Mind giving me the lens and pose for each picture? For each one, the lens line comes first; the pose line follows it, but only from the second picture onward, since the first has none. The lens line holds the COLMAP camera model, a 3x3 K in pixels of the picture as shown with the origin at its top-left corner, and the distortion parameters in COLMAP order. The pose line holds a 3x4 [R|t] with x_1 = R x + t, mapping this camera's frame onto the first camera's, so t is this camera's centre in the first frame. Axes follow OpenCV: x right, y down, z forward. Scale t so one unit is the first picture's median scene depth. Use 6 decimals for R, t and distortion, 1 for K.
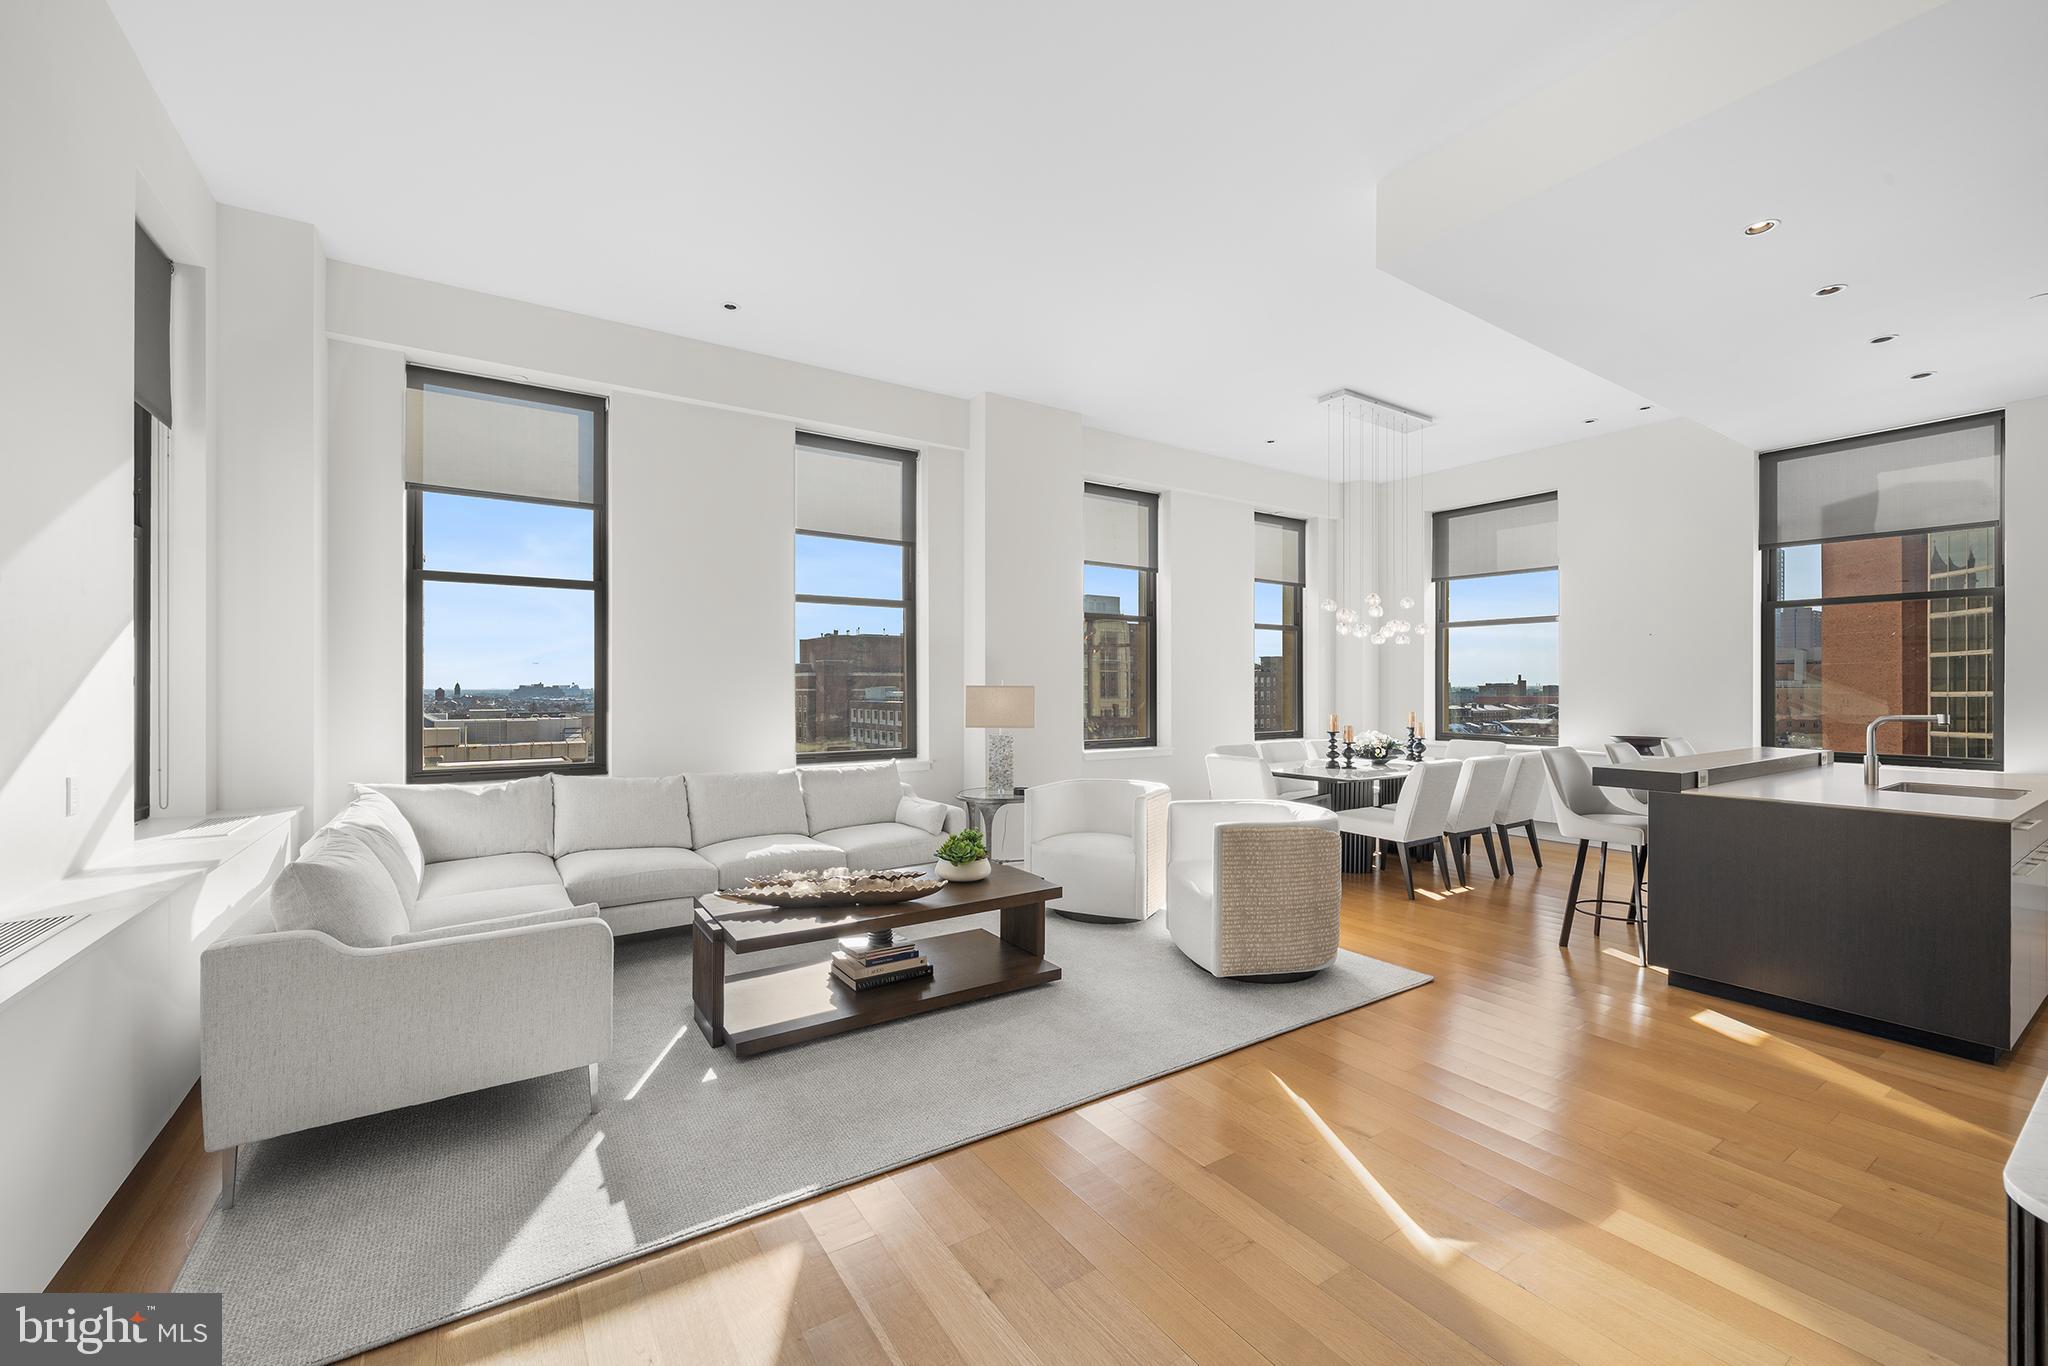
lens RADIAL K [[820.2, 0, 1020.9], [0, 820.2, 687.0], [0, 0, 1]] dist [-0.000303, -0.000065]
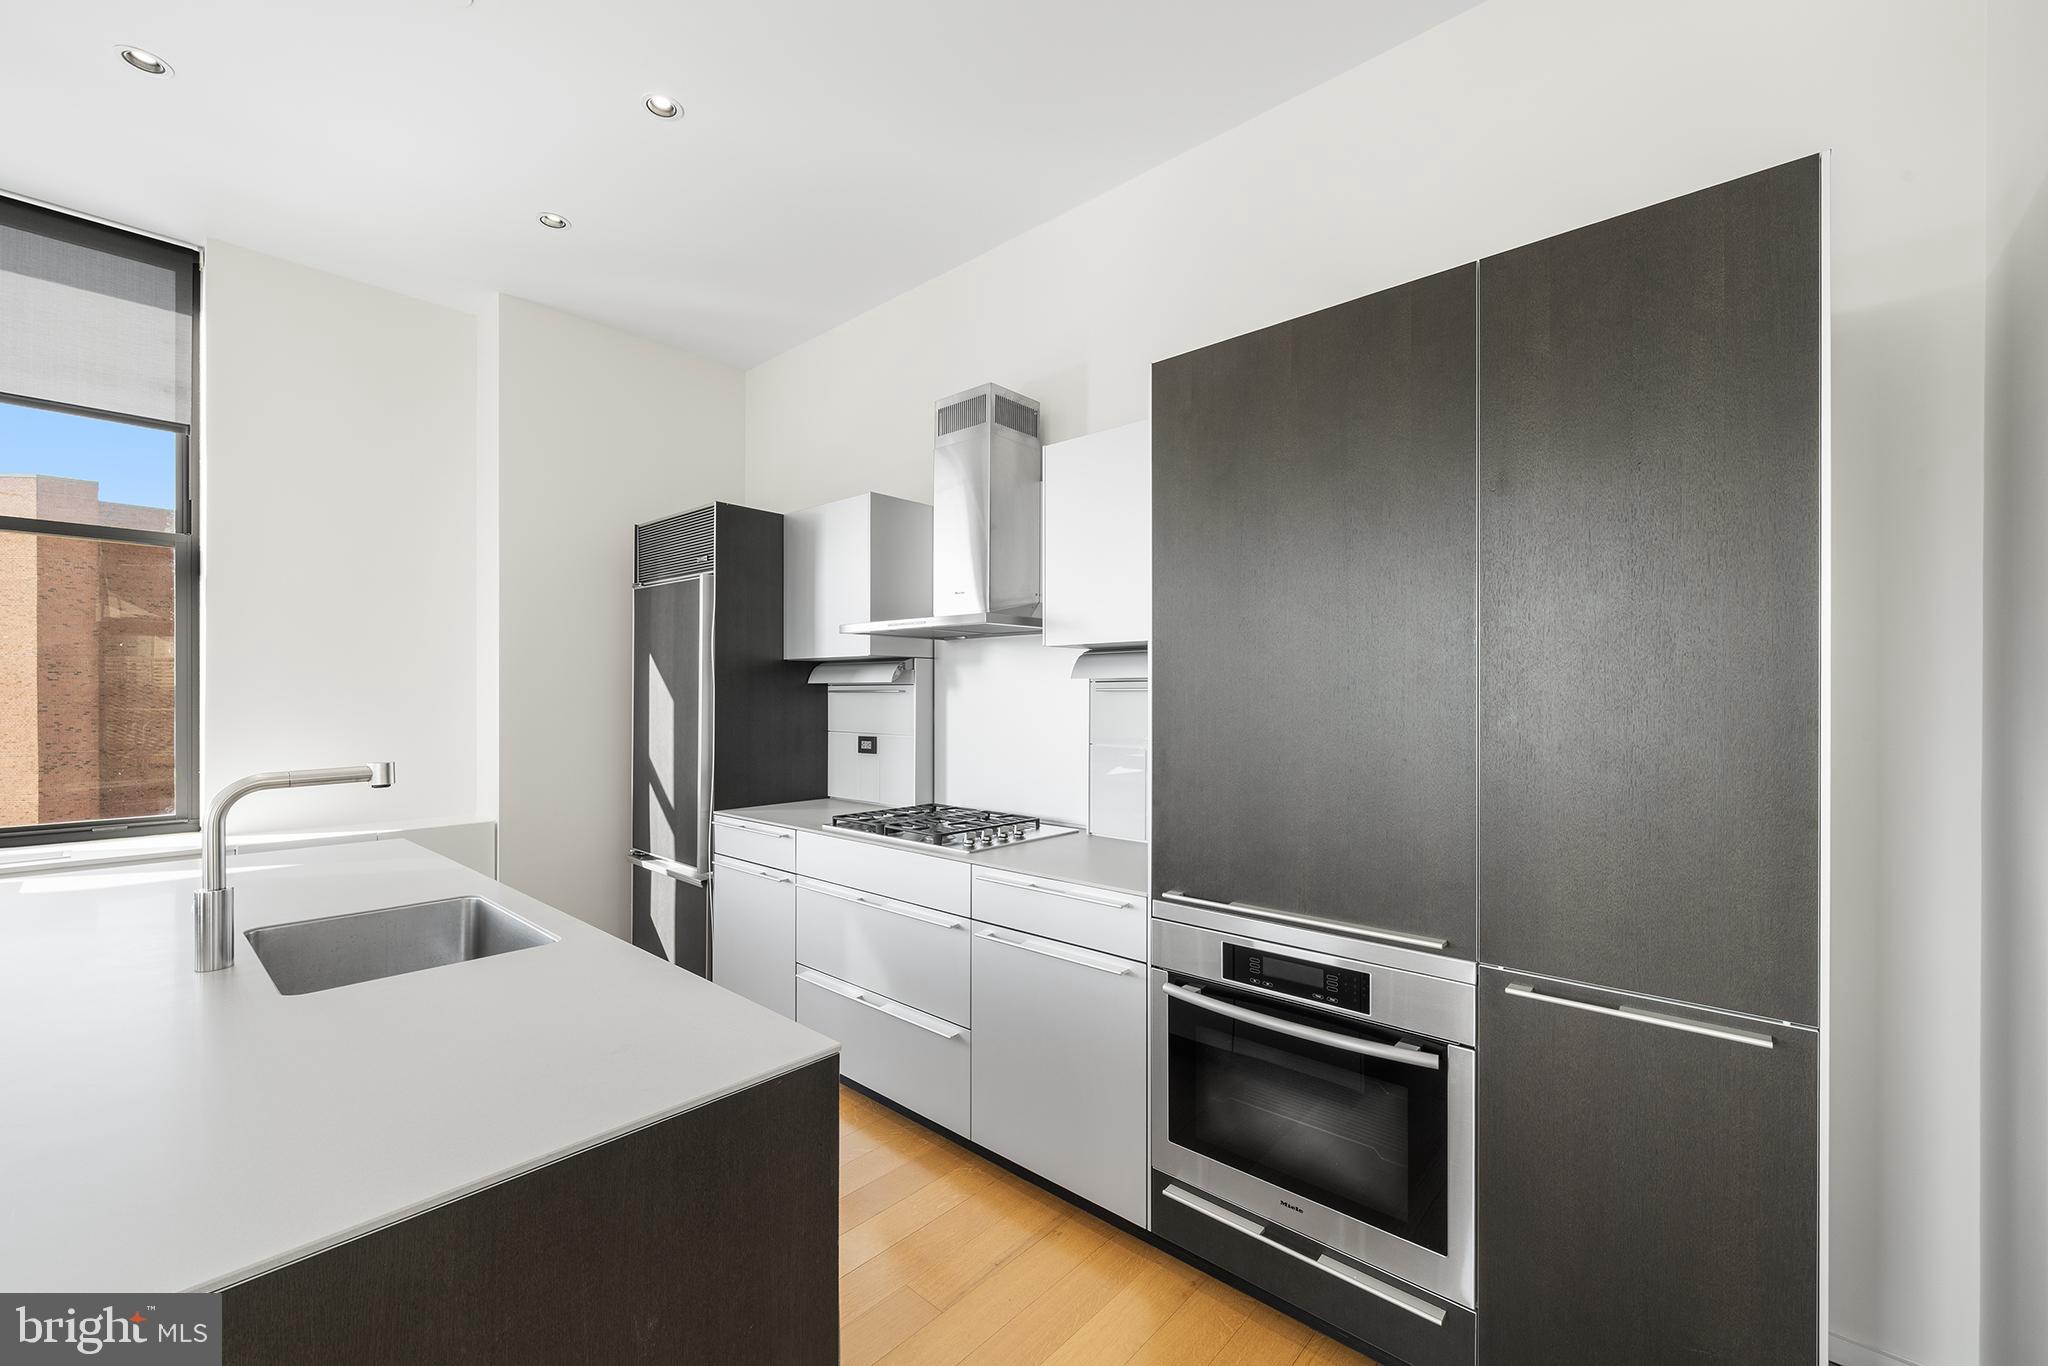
lens RADIAL K [[821.2, 0, 1024.0], [0, 821.2, 697.1], [0, 0, 1]] dist [-0.001590, -0.000286]
pose [[-0.253438, -0.001514, 0.967350, 0.381686], [-0.002284, 0.999997, 0.000966, -0.001379], [-0.967349, -0.001964, -0.253441, 0.475140]]
